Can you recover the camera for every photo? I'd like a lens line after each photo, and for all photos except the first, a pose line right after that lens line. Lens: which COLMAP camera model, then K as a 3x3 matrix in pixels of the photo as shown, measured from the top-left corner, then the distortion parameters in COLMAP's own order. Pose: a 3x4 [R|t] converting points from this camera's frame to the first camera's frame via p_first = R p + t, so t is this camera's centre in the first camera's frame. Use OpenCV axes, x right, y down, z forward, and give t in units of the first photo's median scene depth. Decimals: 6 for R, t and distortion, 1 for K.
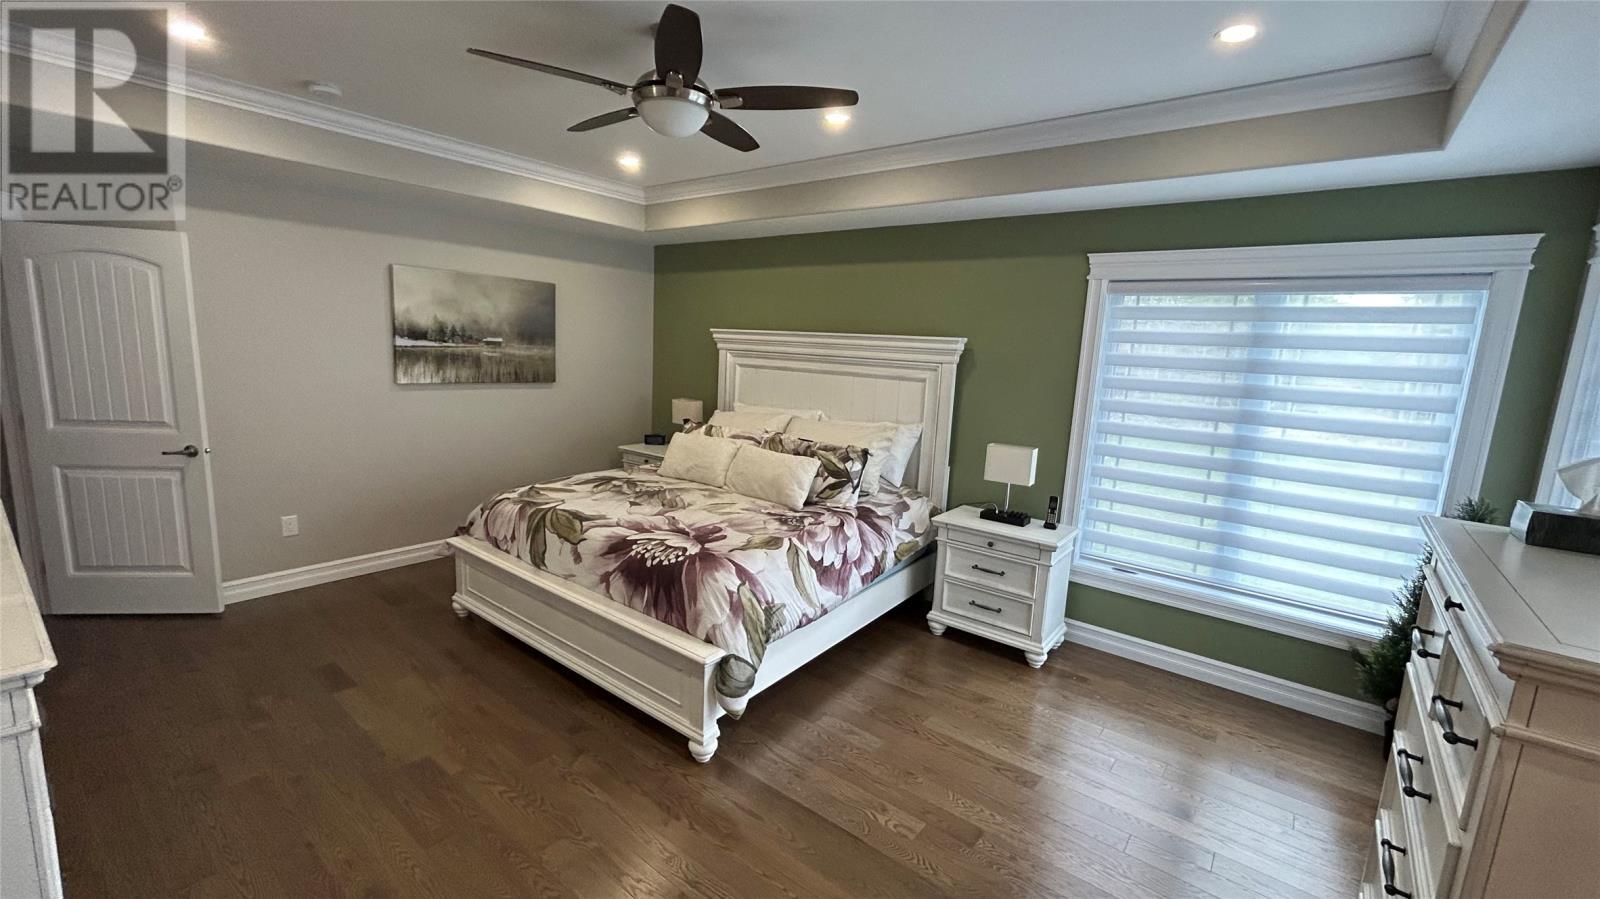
lens RADIAL K [[653.2, 0, 798.4], [0, 653.2, 452.1], [0, 0, 1]] dist [-0.000165, 0.000800]
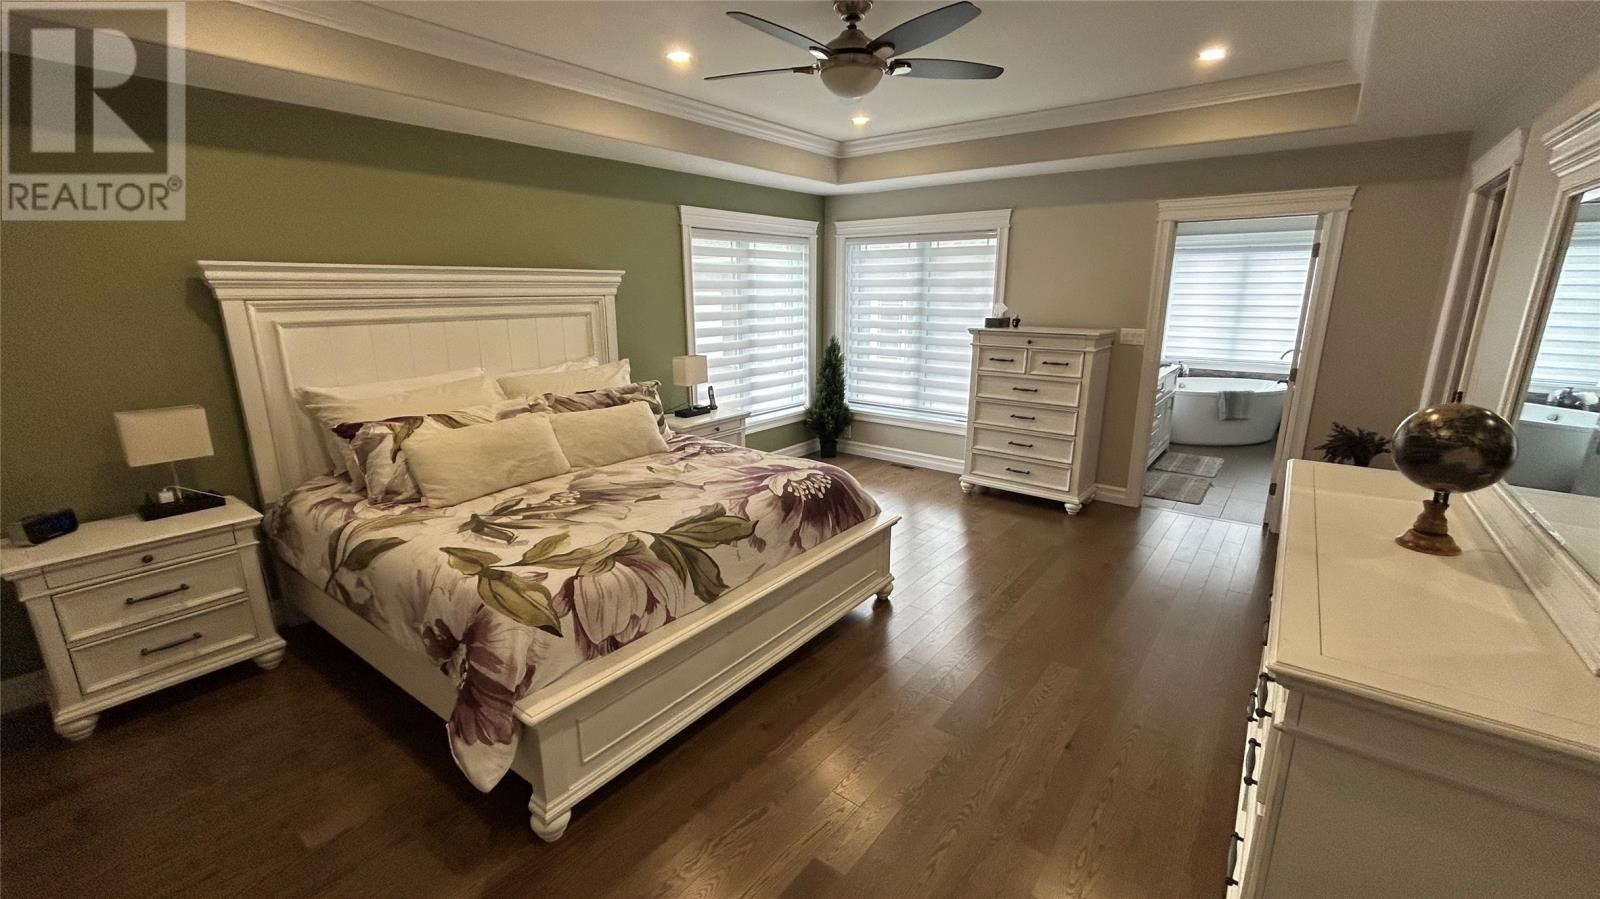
lens RADIAL K [[653.2, 0, 798.4], [0, 653.2, 452.1], [0, 0, 1]] dist [-0.000165, 0.000800]
pose [[-0.000685, -0.295561, 0.955324, -1.058439], [0.160239, 0.942947, 0.291846, -0.188619], [-0.987078, 0.153280, 0.046714, 0.825922]]
